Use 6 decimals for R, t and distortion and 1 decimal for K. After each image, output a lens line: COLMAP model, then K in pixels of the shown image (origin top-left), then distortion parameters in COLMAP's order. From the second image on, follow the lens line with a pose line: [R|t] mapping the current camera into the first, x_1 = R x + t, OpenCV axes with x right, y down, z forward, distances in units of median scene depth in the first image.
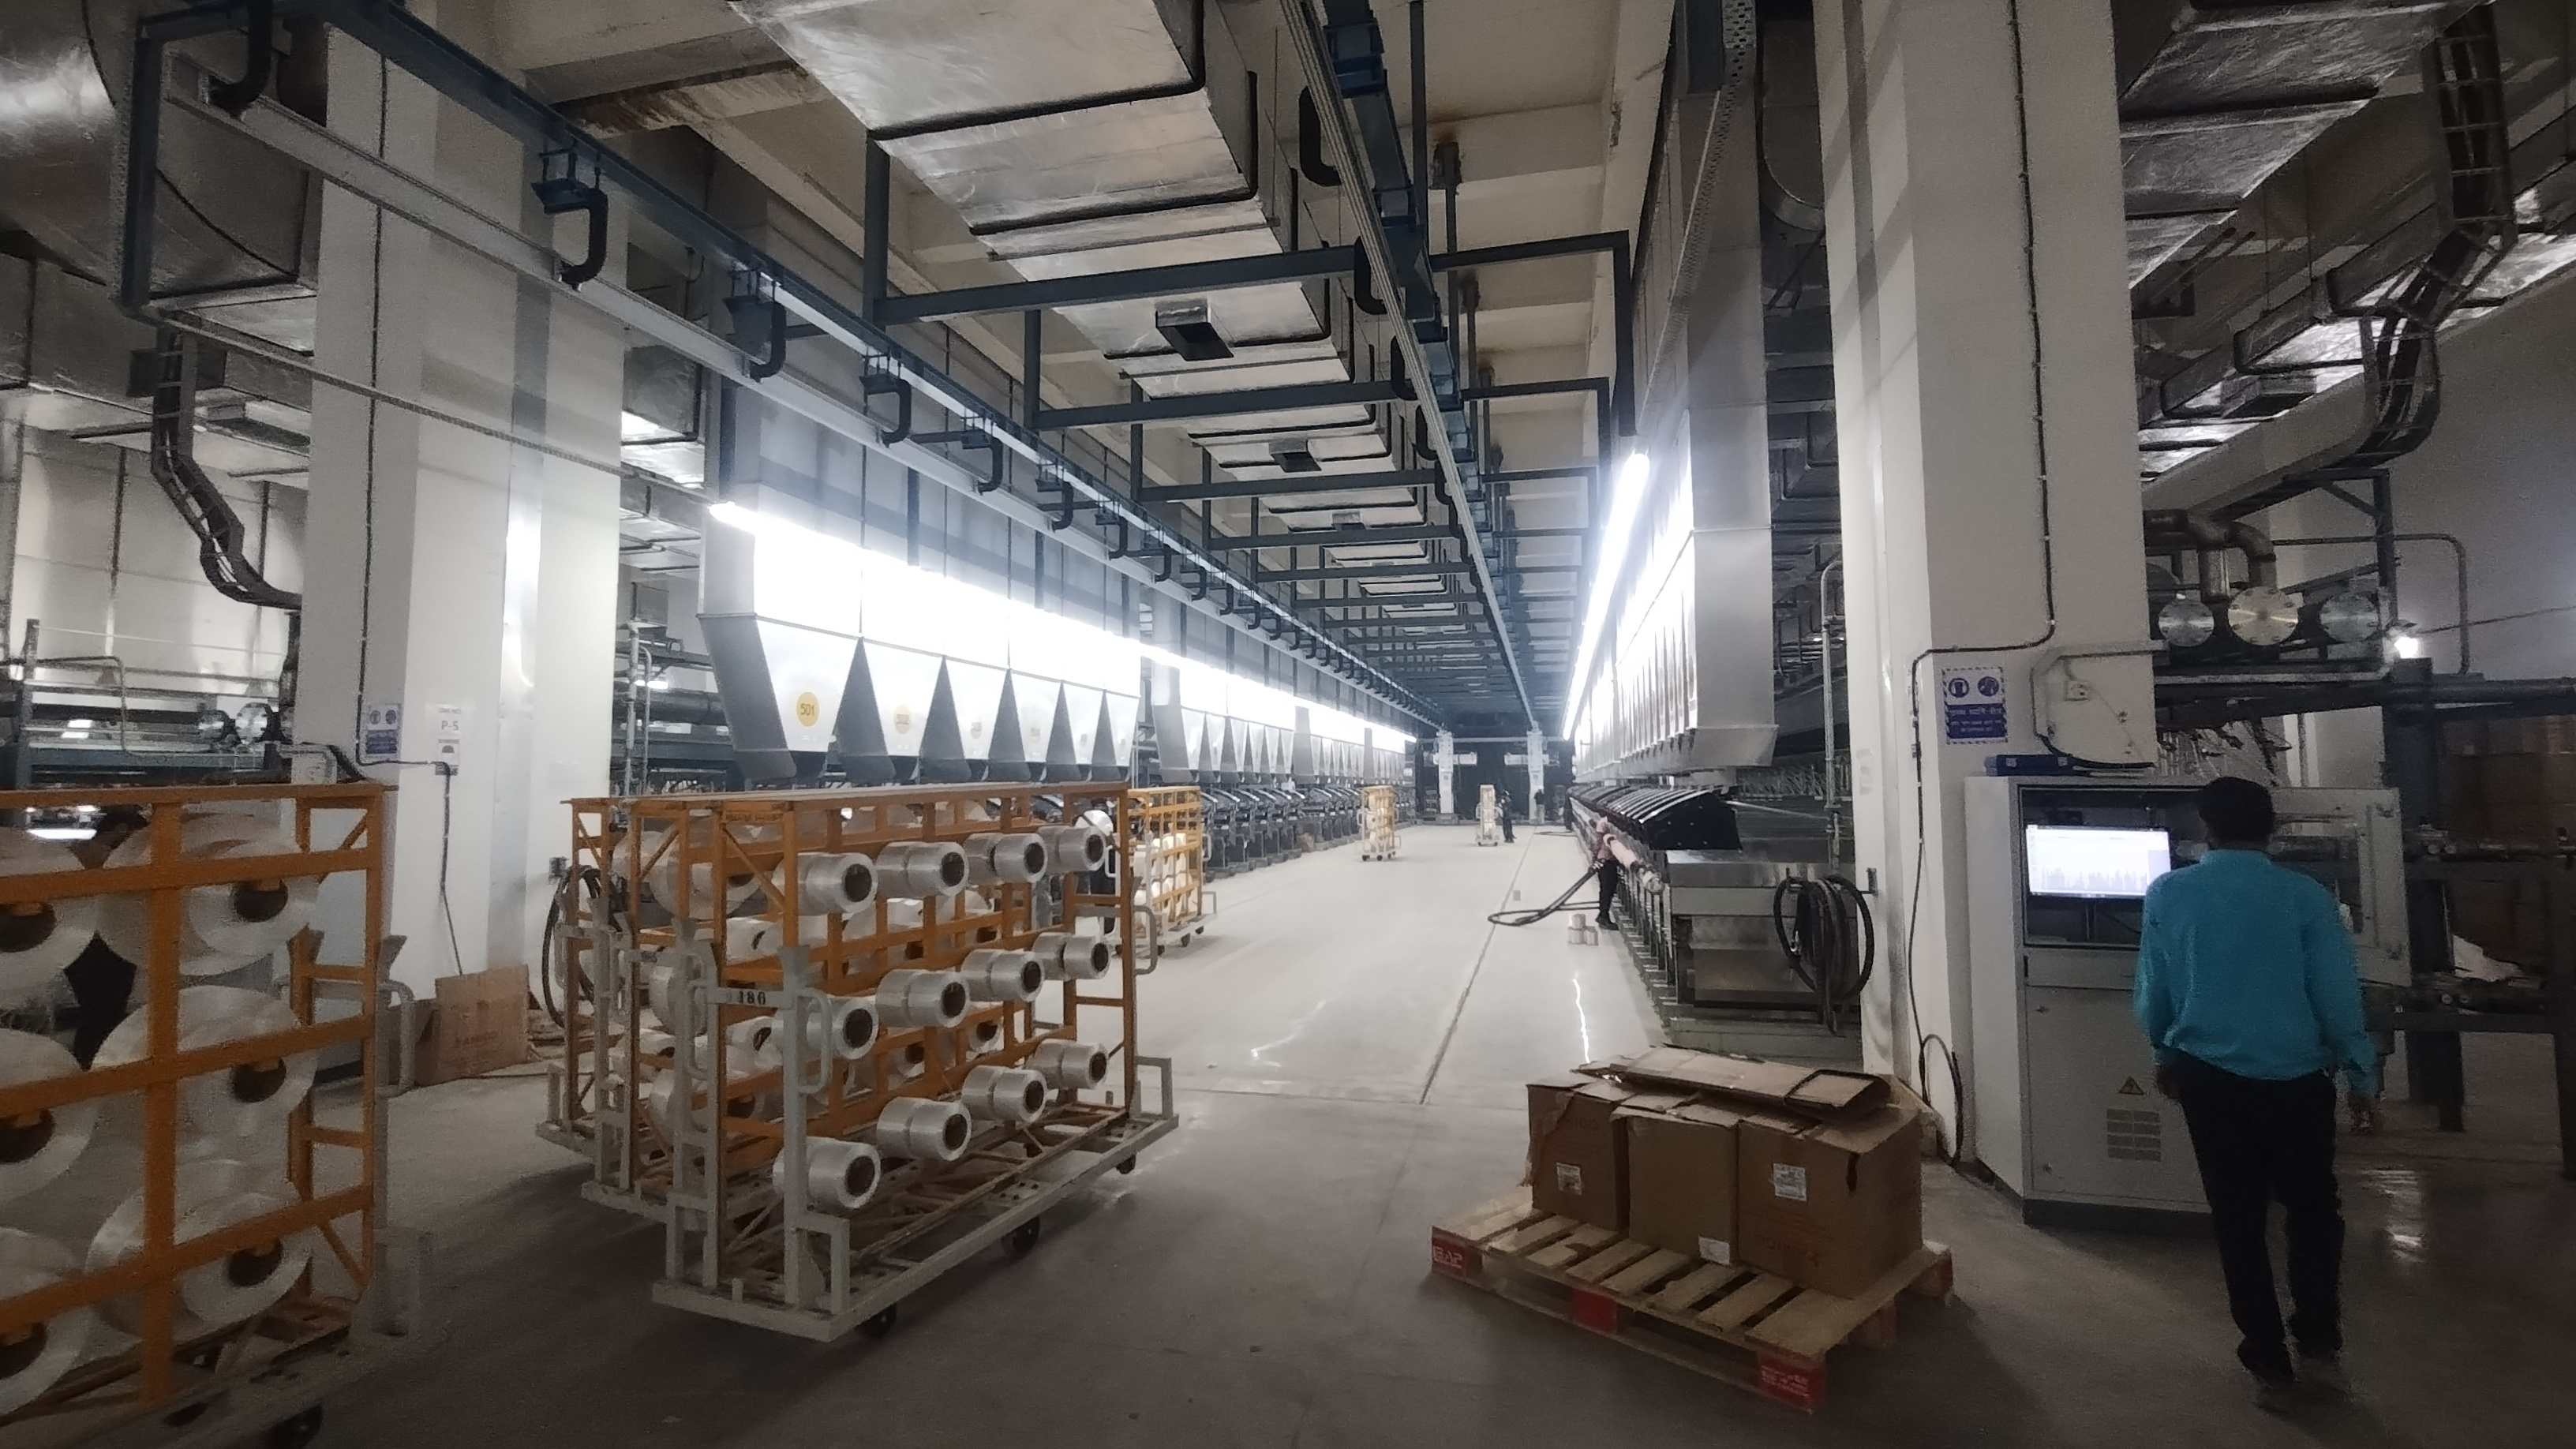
lens RADIAL K [[1154.8, 0, 1279.0], [0, 1154.8, 702.6], [0, 0, 1]] dist [-0.002731, -0.000221]
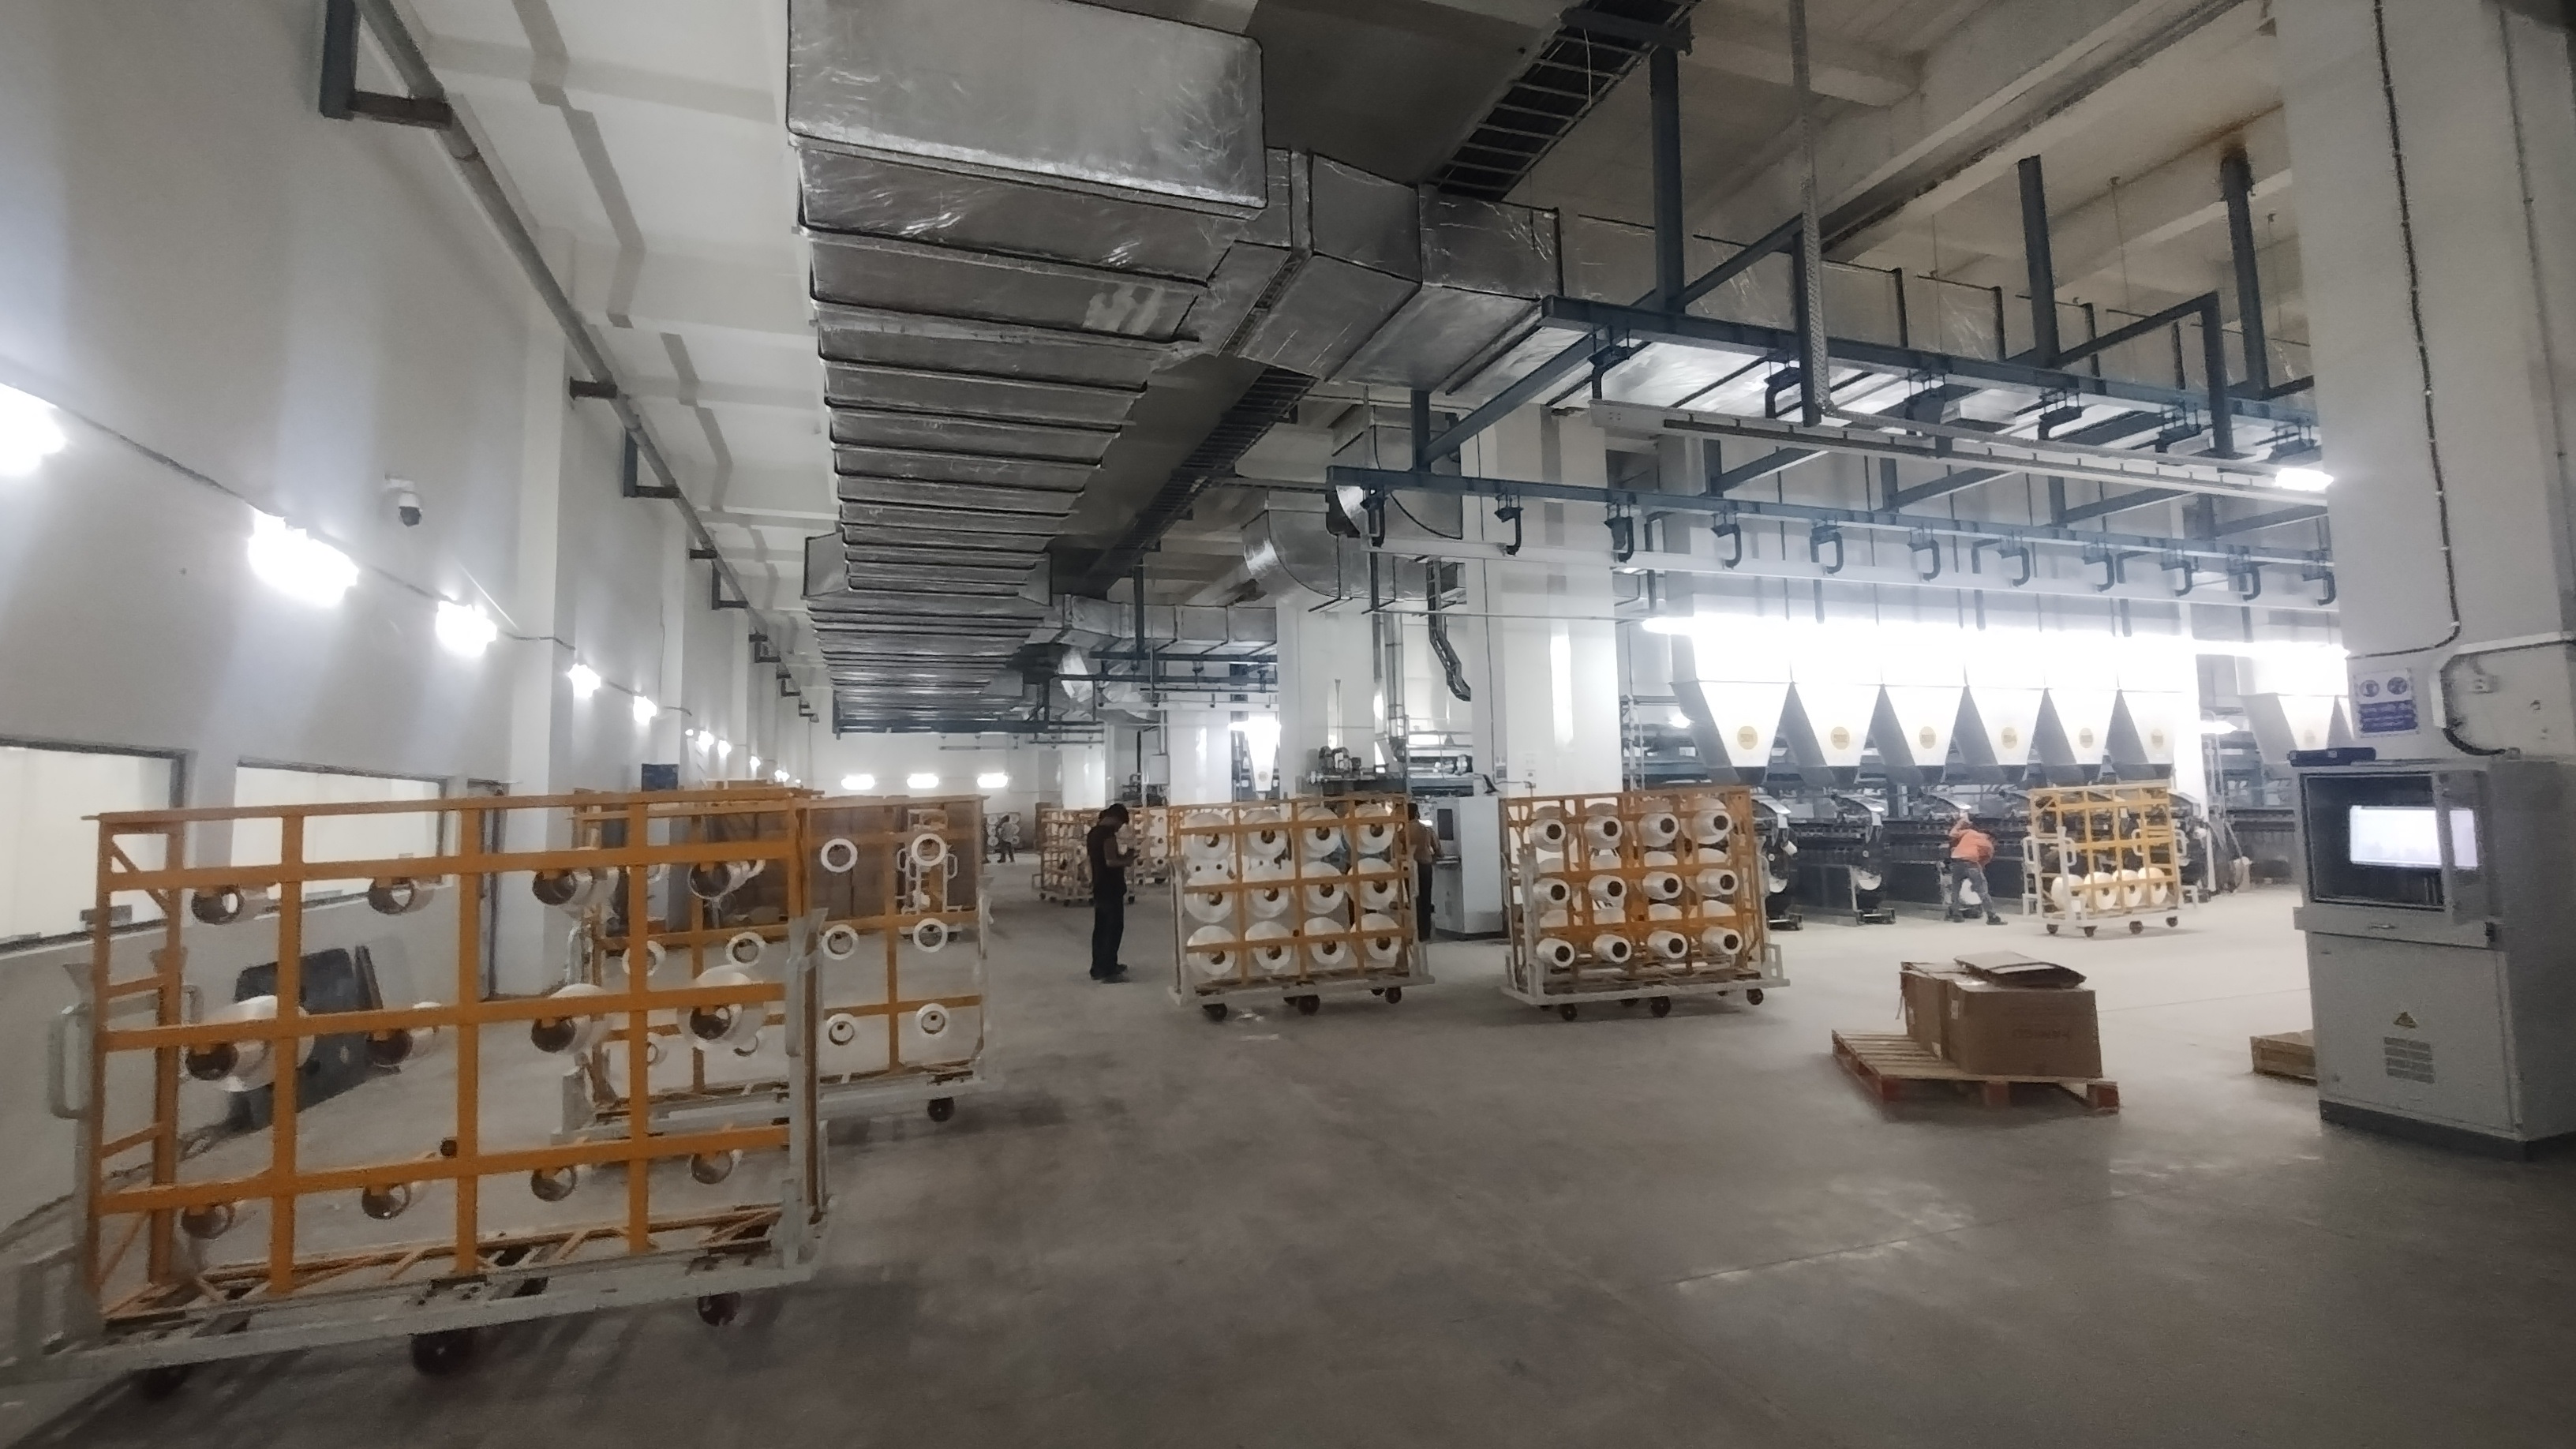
lens RADIAL K [[1154.8, 0, 1286.7], [0, 1154.8, 720.7], [0, 0, 1]] dist [-0.002731, -0.000221]
pose [[0.541802, -0.067280, -0.837809, 0.971497], [0.074405, 0.996717, -0.031924, -0.025105], [0.837206, -0.045041, 0.545029, -0.537704]]
